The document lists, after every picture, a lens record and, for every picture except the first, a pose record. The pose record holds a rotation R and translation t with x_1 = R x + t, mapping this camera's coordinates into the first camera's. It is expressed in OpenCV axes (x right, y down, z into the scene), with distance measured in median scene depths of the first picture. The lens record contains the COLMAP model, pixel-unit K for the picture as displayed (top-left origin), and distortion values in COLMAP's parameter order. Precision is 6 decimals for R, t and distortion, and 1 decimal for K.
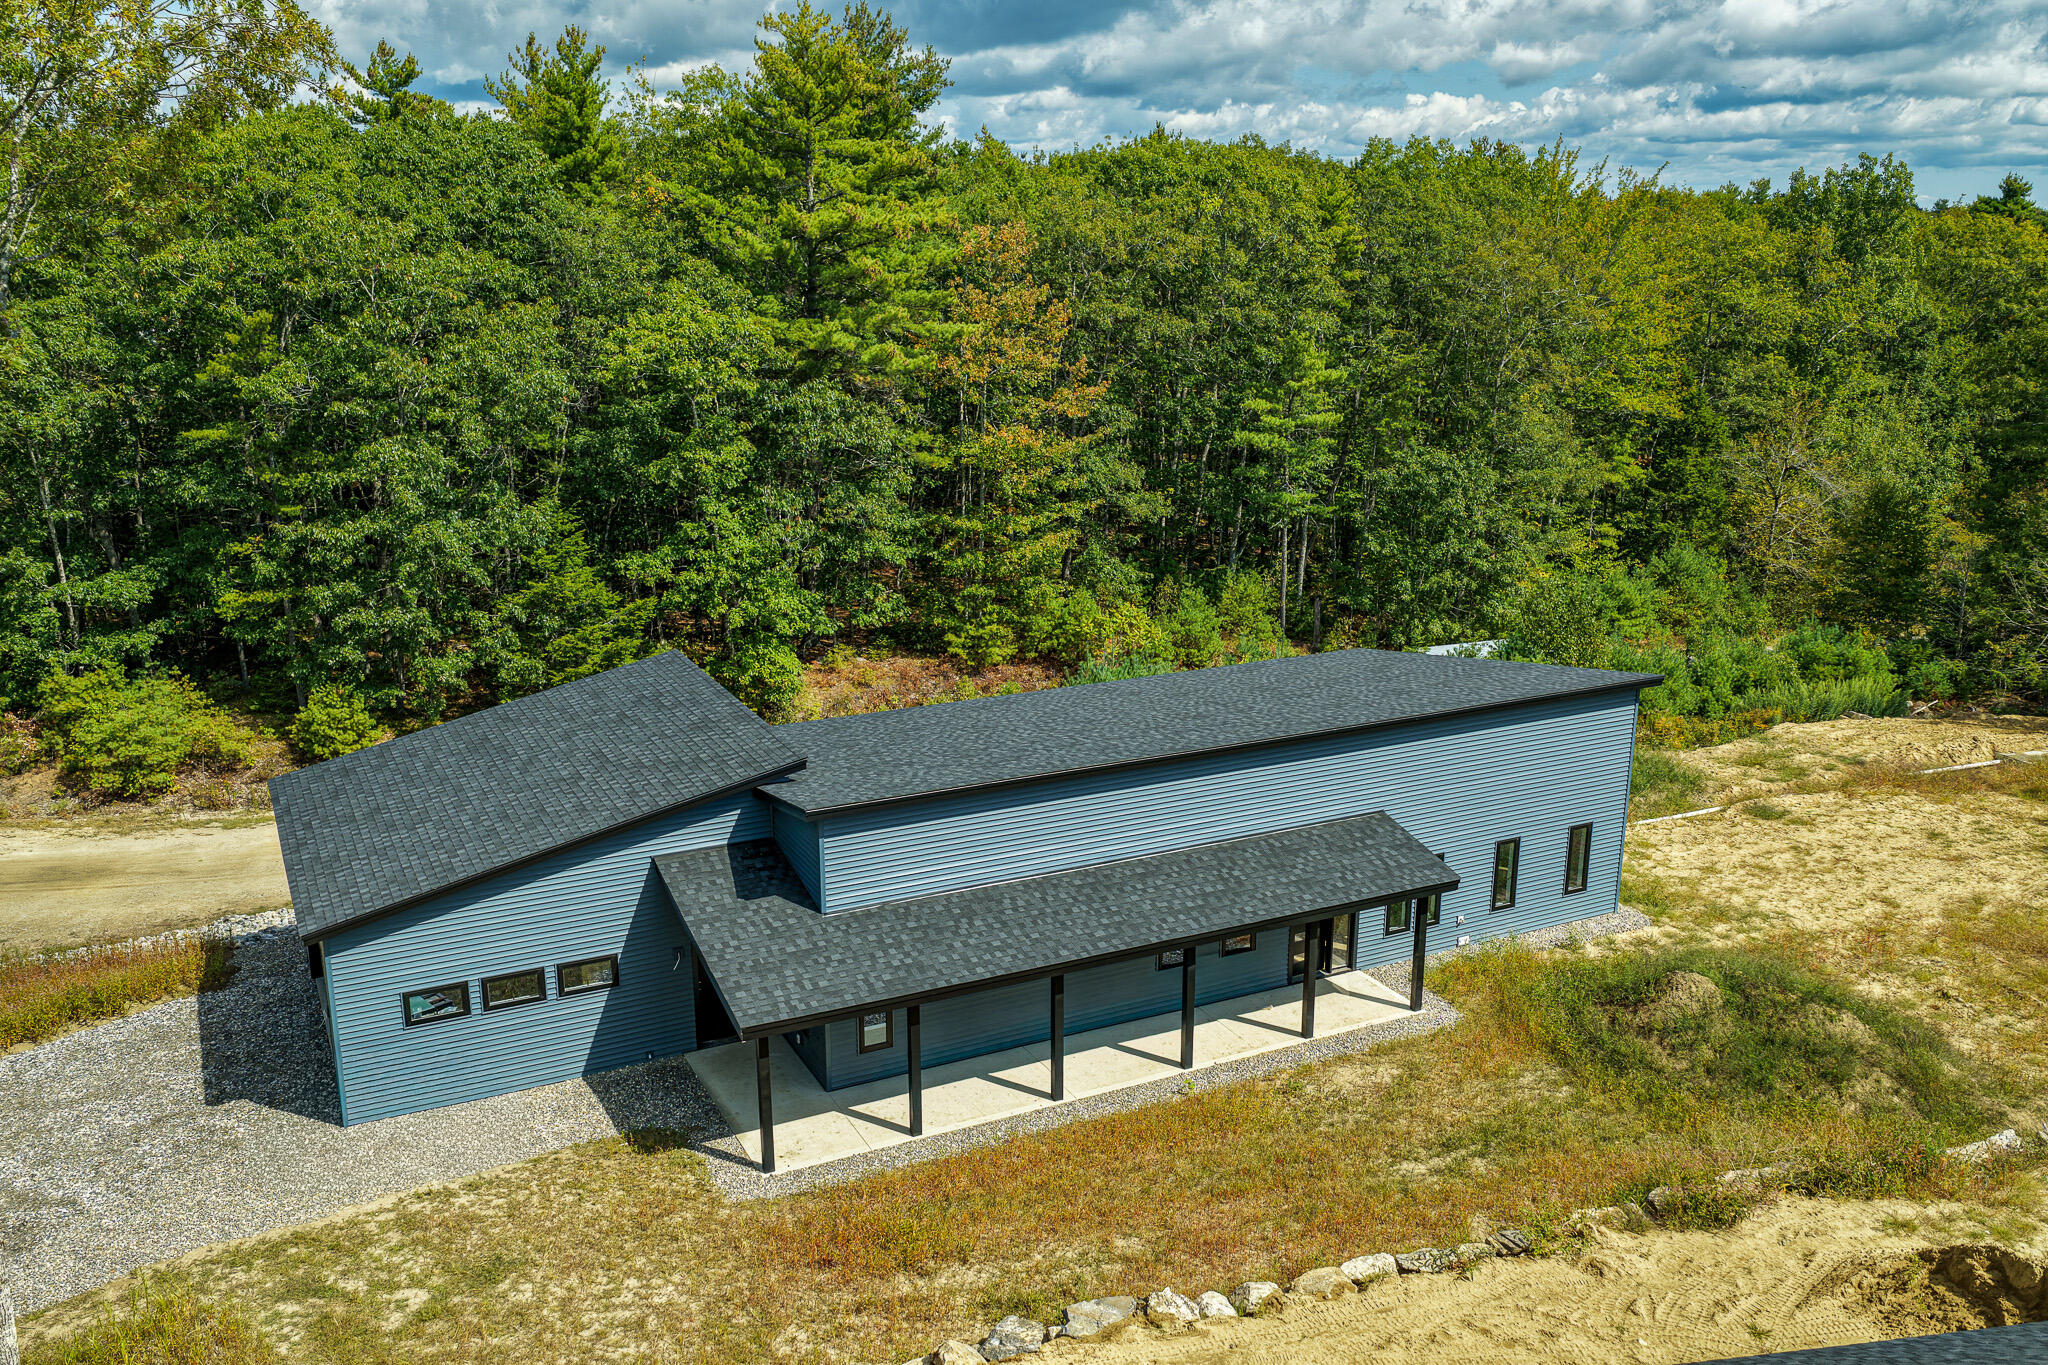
lens RADIAL K [[1707.8, 0, 1029.1], [0, 1707.8, 678.7], [0, 0, 1]] dist [-0.001296, 0.017074]
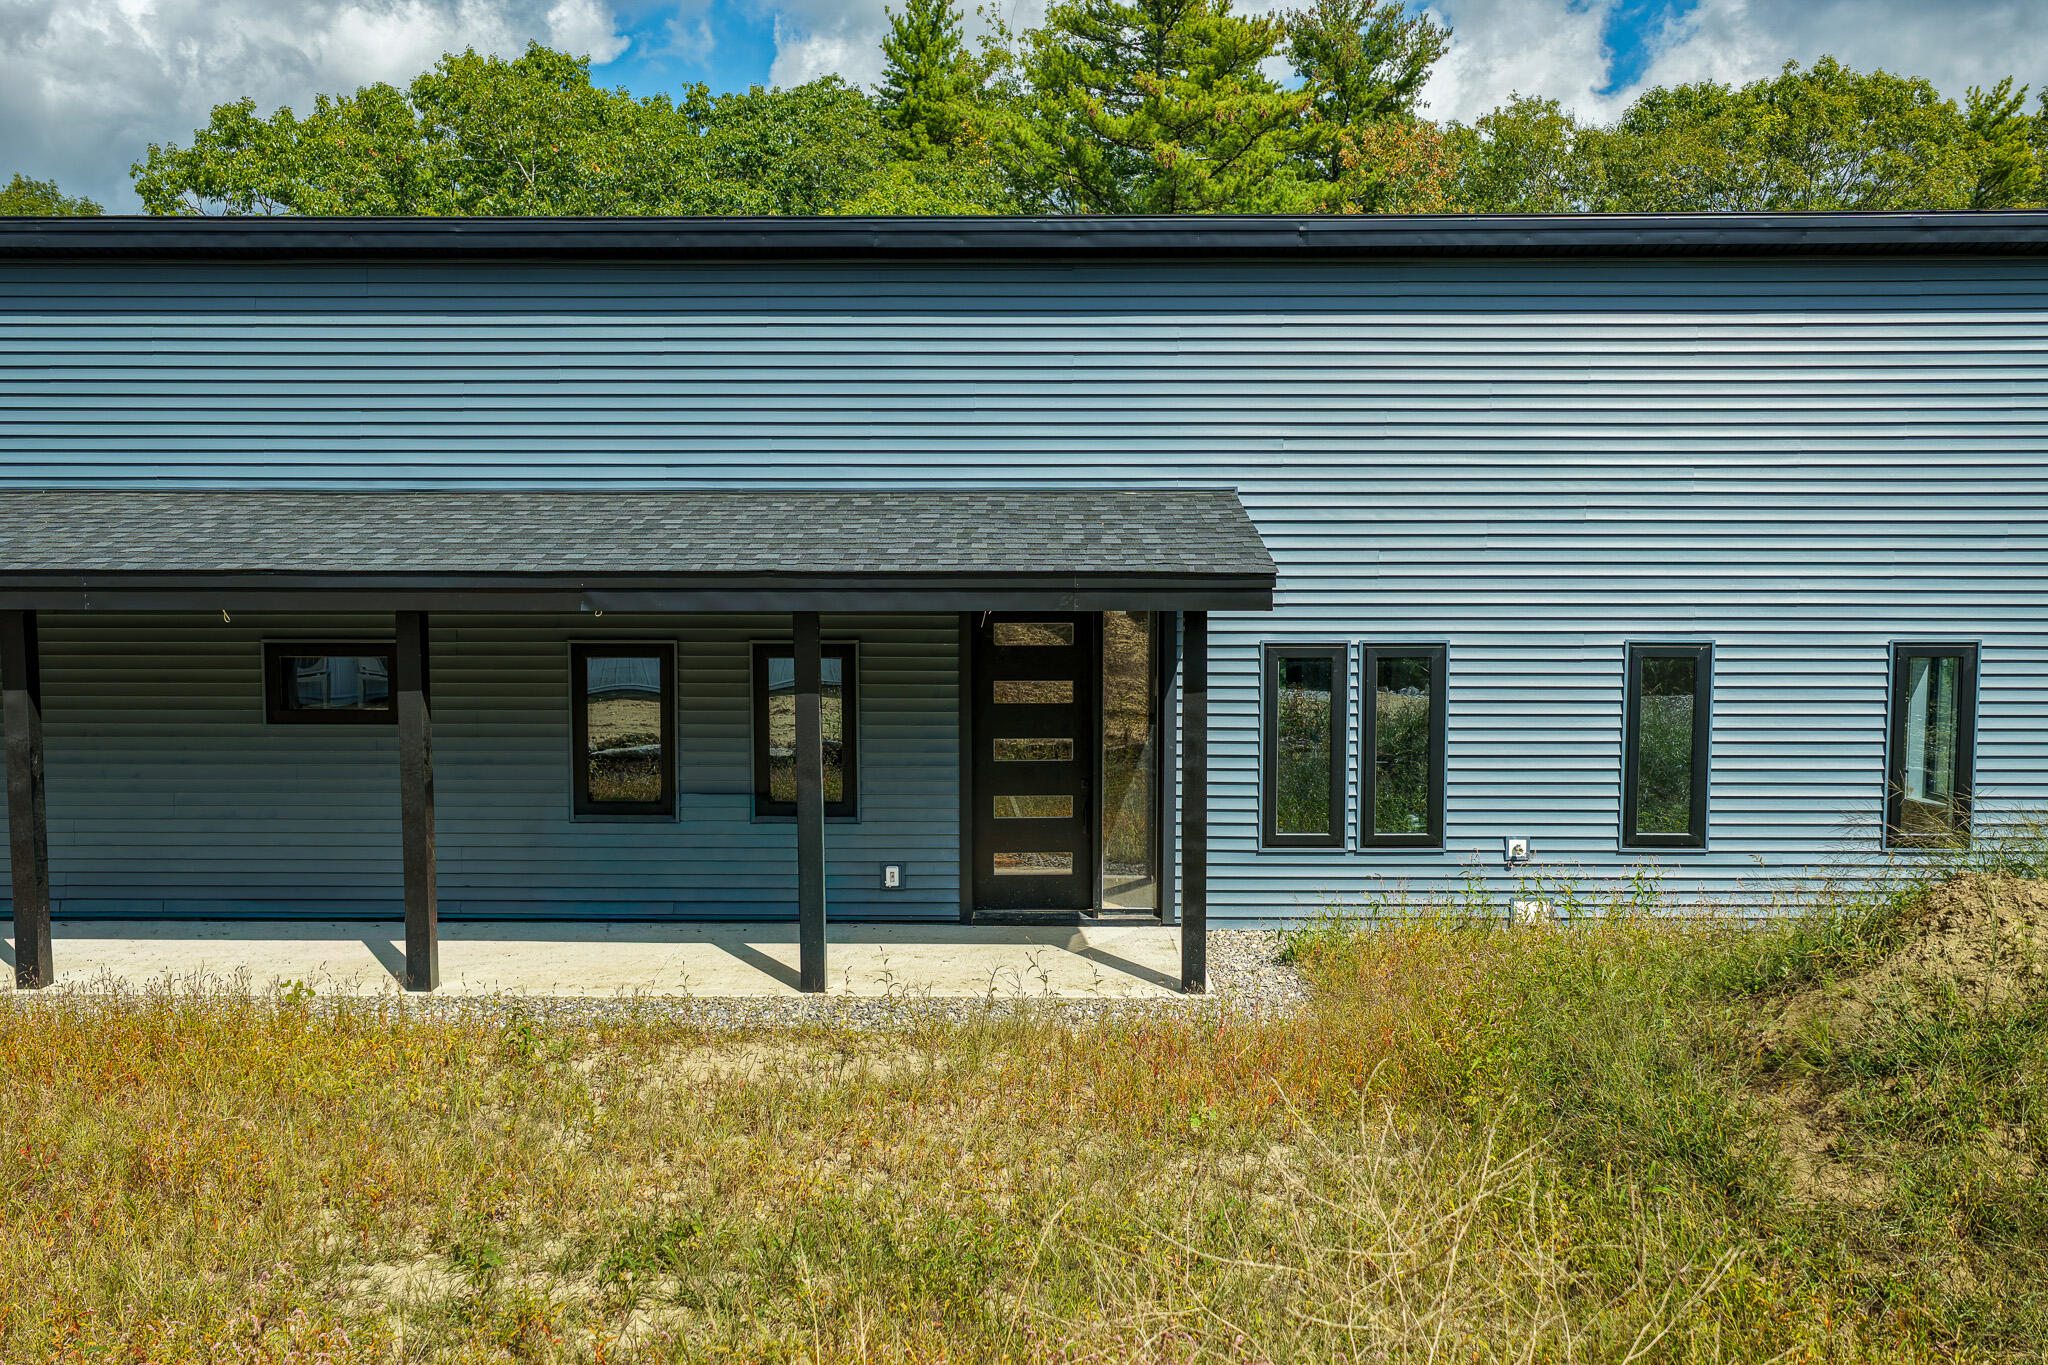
lens RADIAL K [[1698.7, 0, 1030.2], [0, 1698.7, 689.3], [0, 0, 1]] dist [0.000566, 0.021072]
pose [[0.888685, 0.034513, -0.457217, 0.175143], [-0.118250, 0.980683, -0.155814, 0.094997], [0.443008, 0.192536, 0.875599, 0.333494]]
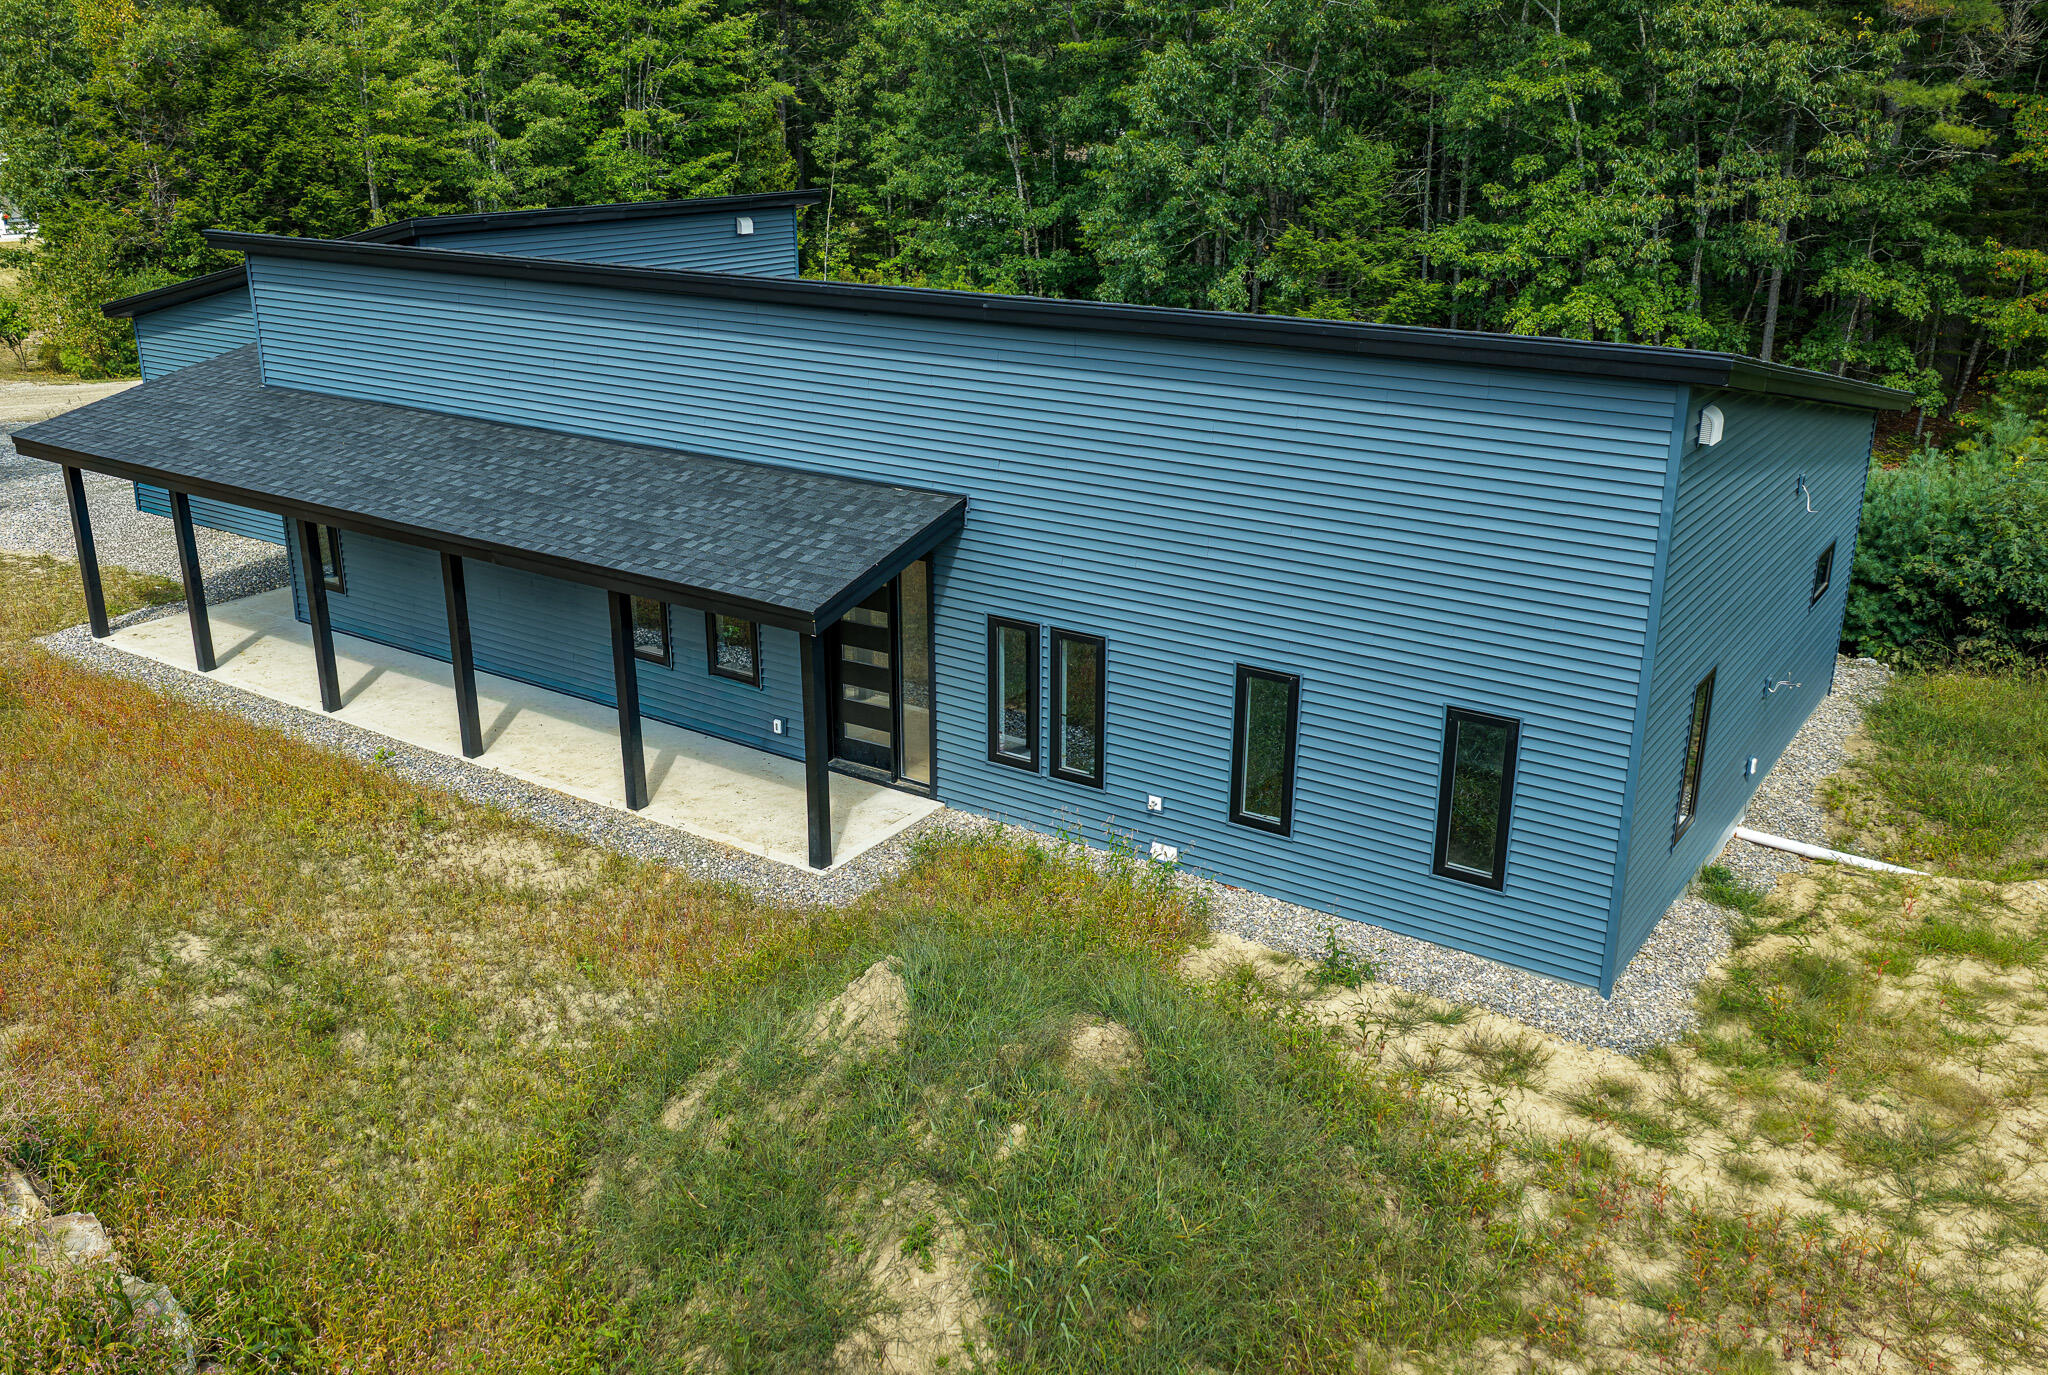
lens RADIAL K [[1723.6, 0, 1014.4], [0, 1723.6, 688.5], [0, 0, 1]] dist [0.001975, 0.005303]
pose [[0.483074, 0.288915, -0.826540, 0.329620], [-0.228673, 0.952859, 0.199421, 0.013748], [0.845191, 0.092672, 0.526369, 0.384338]]
